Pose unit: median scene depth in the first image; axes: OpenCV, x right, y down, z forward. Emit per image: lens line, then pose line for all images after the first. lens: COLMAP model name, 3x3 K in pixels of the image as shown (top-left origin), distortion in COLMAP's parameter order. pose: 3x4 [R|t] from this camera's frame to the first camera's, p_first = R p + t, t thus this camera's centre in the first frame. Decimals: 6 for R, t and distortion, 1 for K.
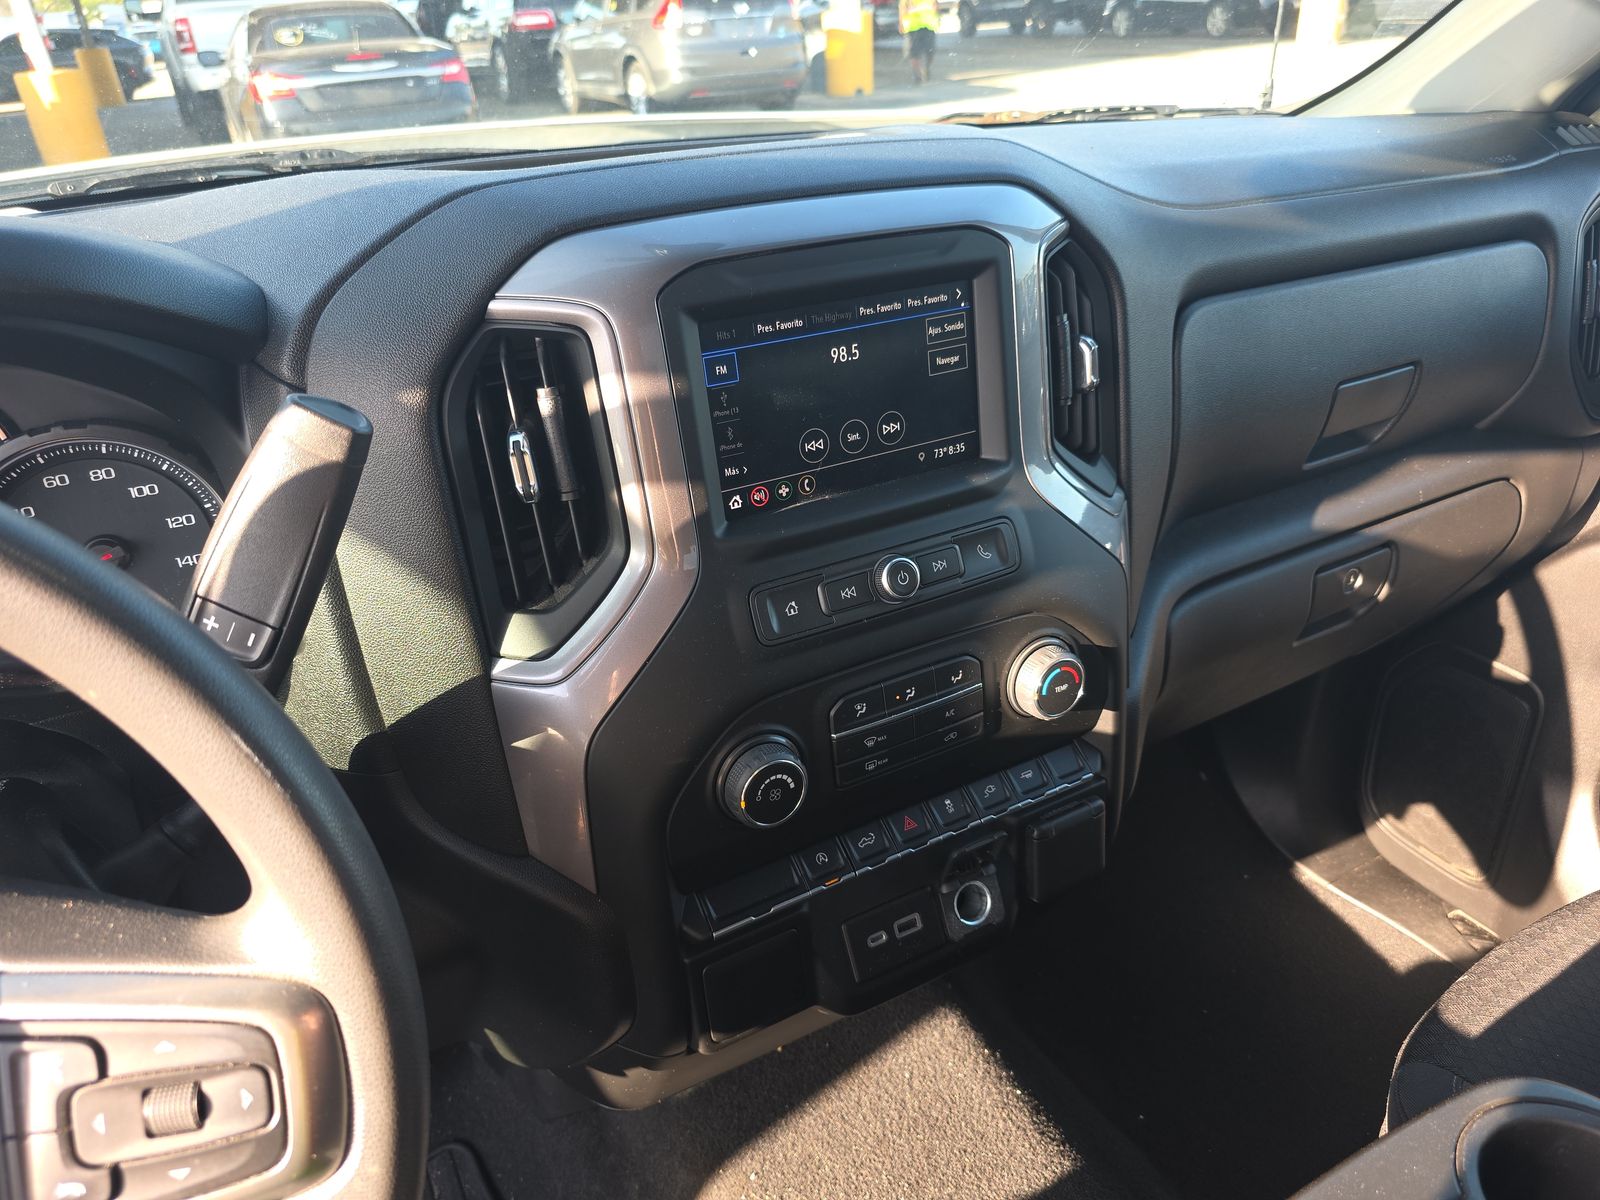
lens RADIAL K [[1014.0, 0, 753.3], [0, 1014.0, 600.2], [0, 0, 1]] dist [0.102981, -0.105899]
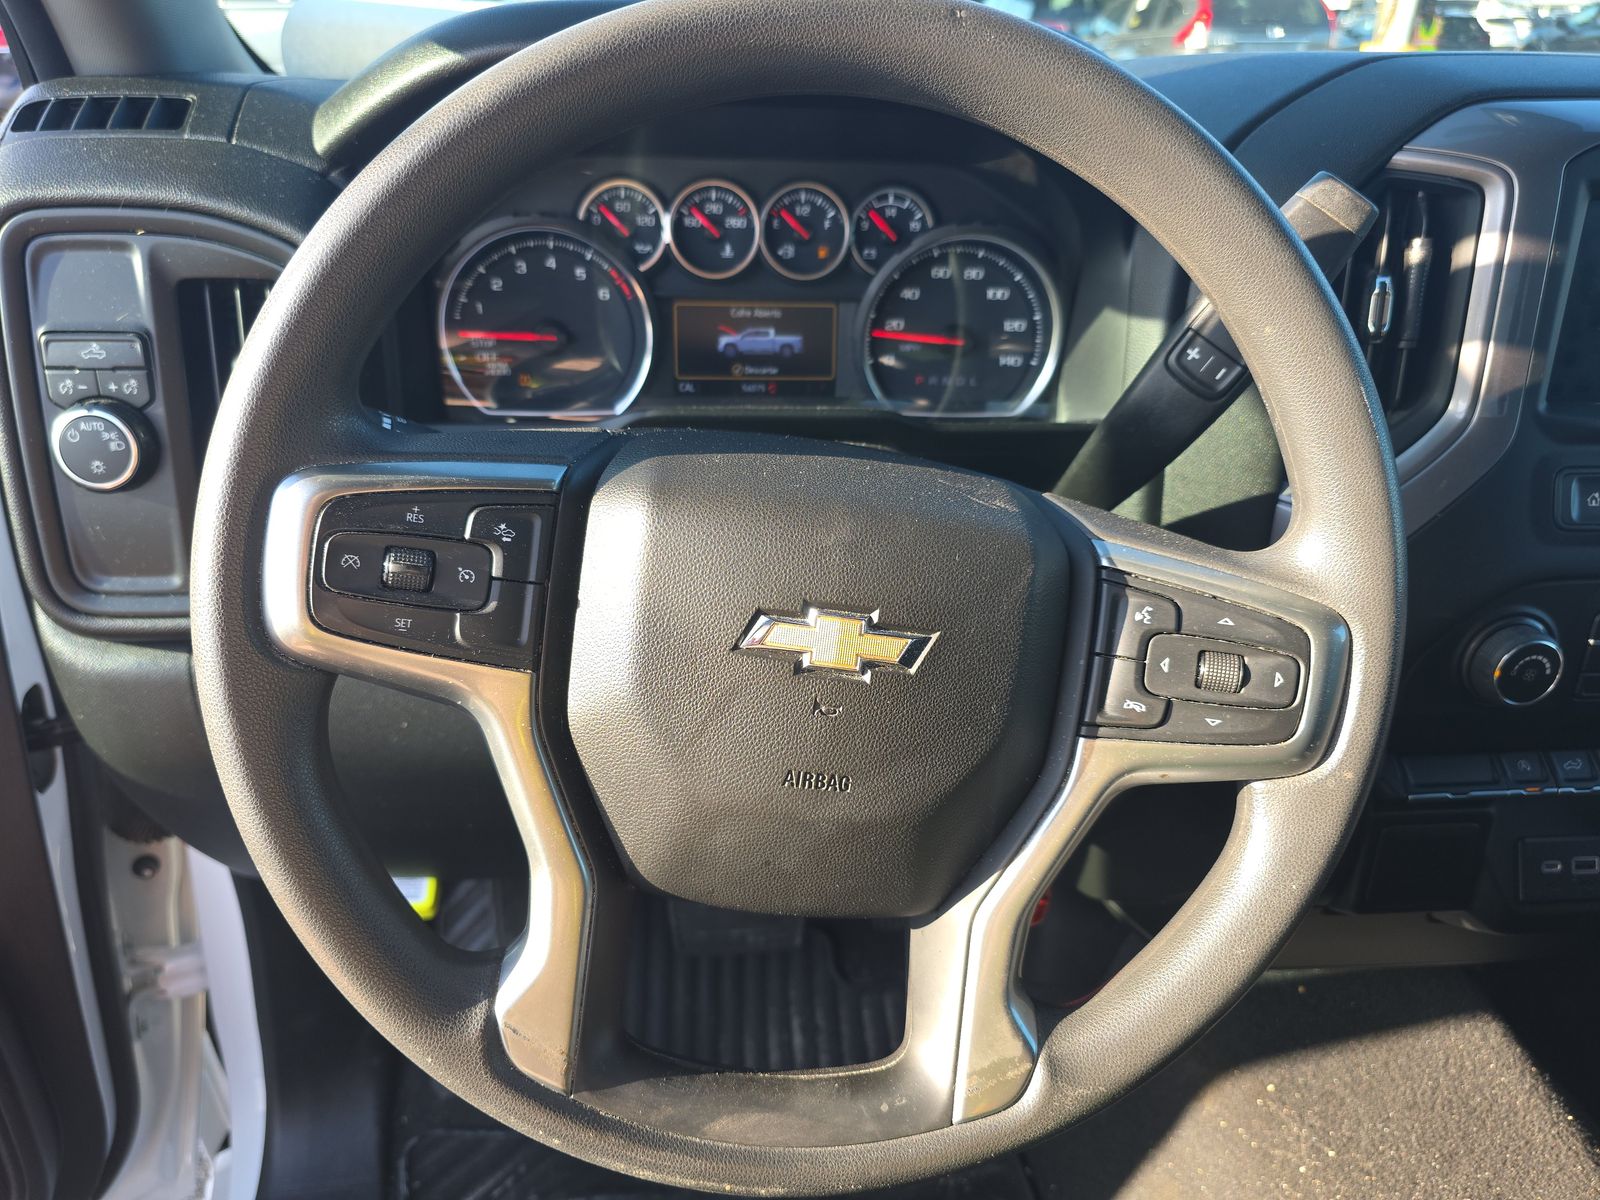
lens RADIAL K [[1041.4, 0, 800.0], [0, 1041.4, 600.0], [0, 0, 1]] dist [0.003717, -0.003081]
pose [[0.928554, 0.232561, -0.289316, -0.402747], [-0.236534, 0.971381, 0.021673, 0.292264], [0.286077, 0.048308, 0.956988, -0.219973]]
